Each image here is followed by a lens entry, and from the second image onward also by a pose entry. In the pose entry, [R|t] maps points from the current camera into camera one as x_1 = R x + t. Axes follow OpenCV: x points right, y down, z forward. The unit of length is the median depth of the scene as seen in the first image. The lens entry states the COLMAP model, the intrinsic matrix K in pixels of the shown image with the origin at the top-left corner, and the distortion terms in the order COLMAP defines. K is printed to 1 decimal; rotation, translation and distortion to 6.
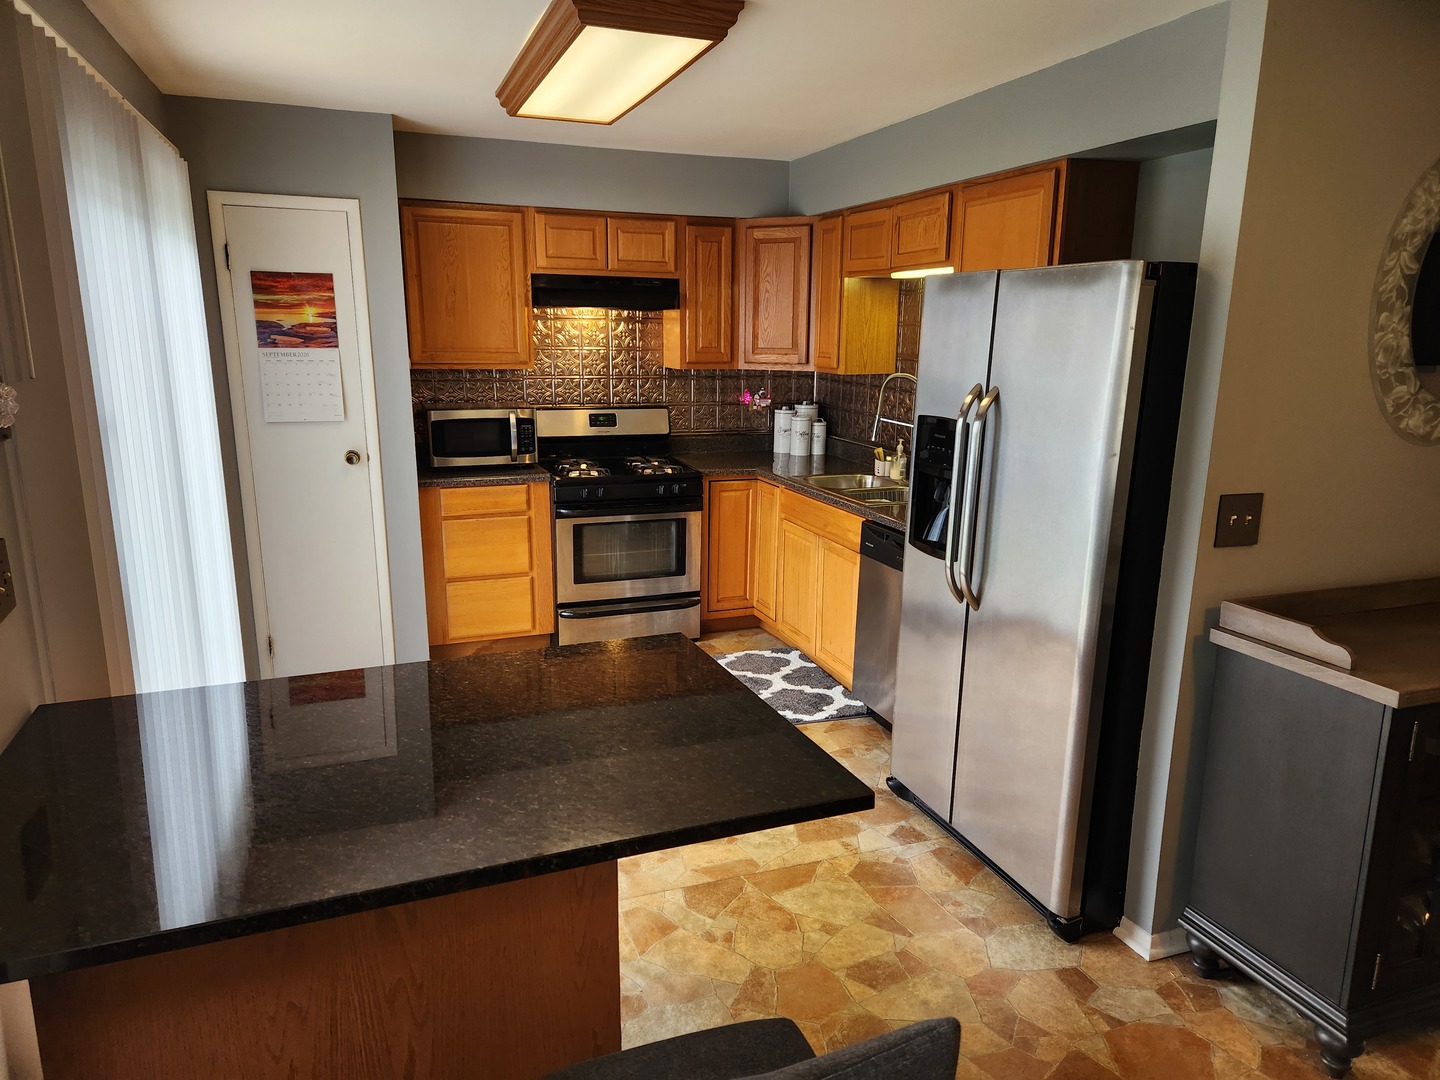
lens RADIAL K [[957.3, 0, 720.6], [0, 957.3, 542.5], [0, 0, 1]] dist [0.024099, -0.003411]
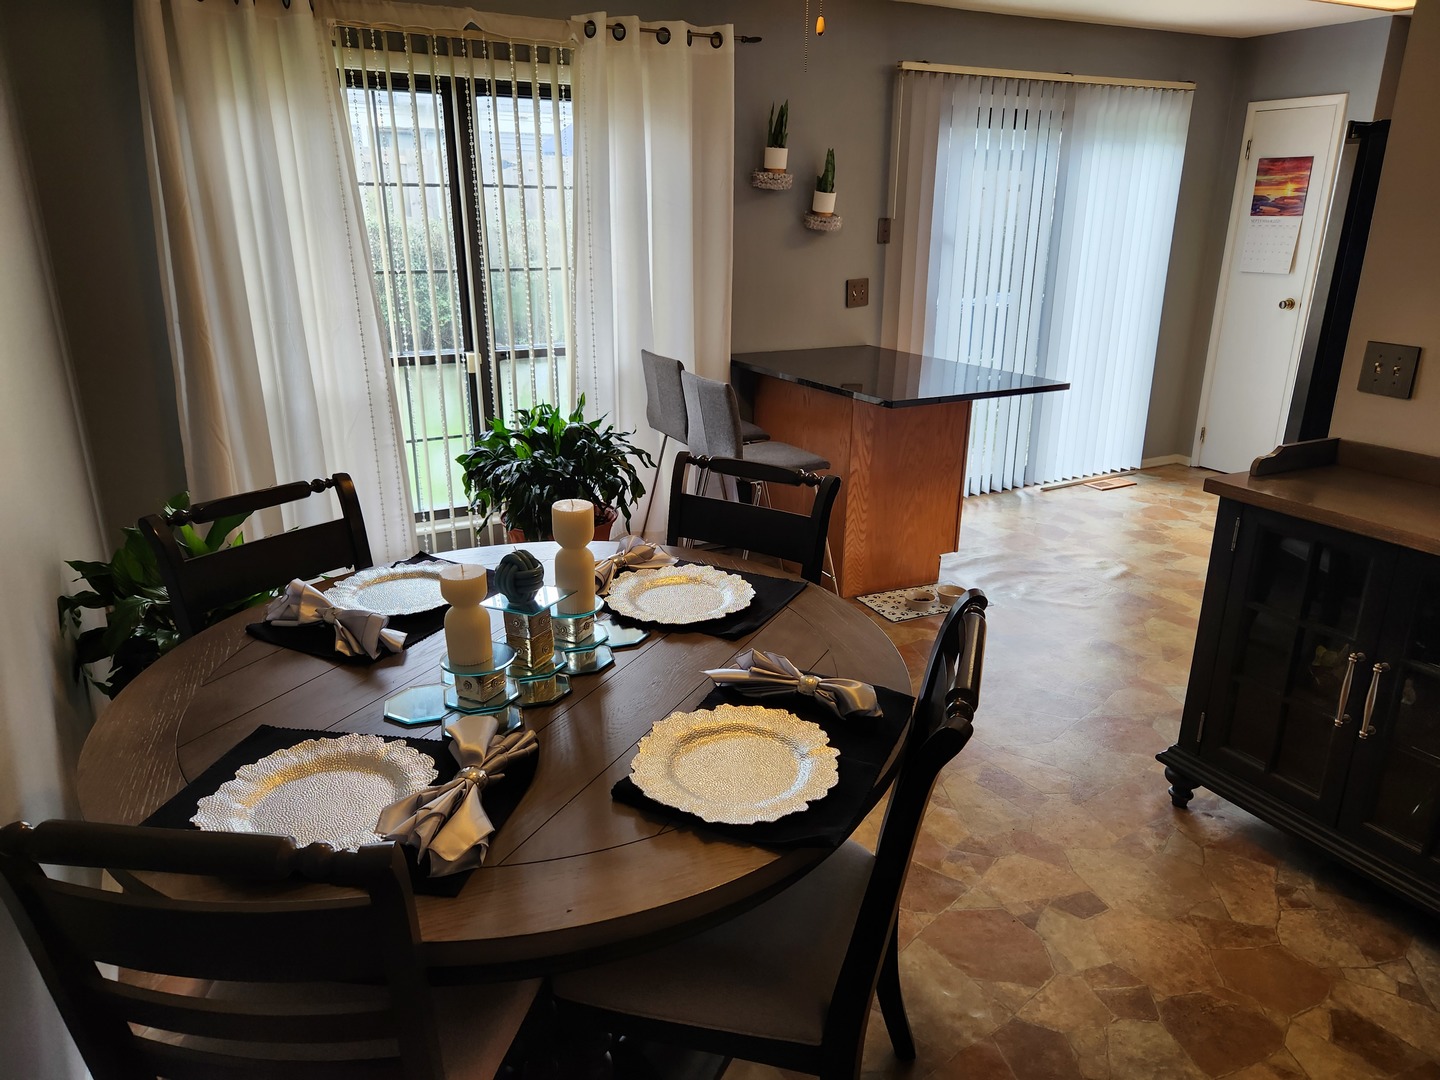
lens RADIAL K [[957.3, 0, 715.4], [0, 957.3, 537.7], [0, 0, 1]] dist [0.024099, -0.003411]
pose [[0.131221, 0.320487, -0.938120, 0.879930], [-0.226039, 0.931048, 0.286454, 0.006182], [0.965240, 0.174462, 0.194616, 0.062227]]
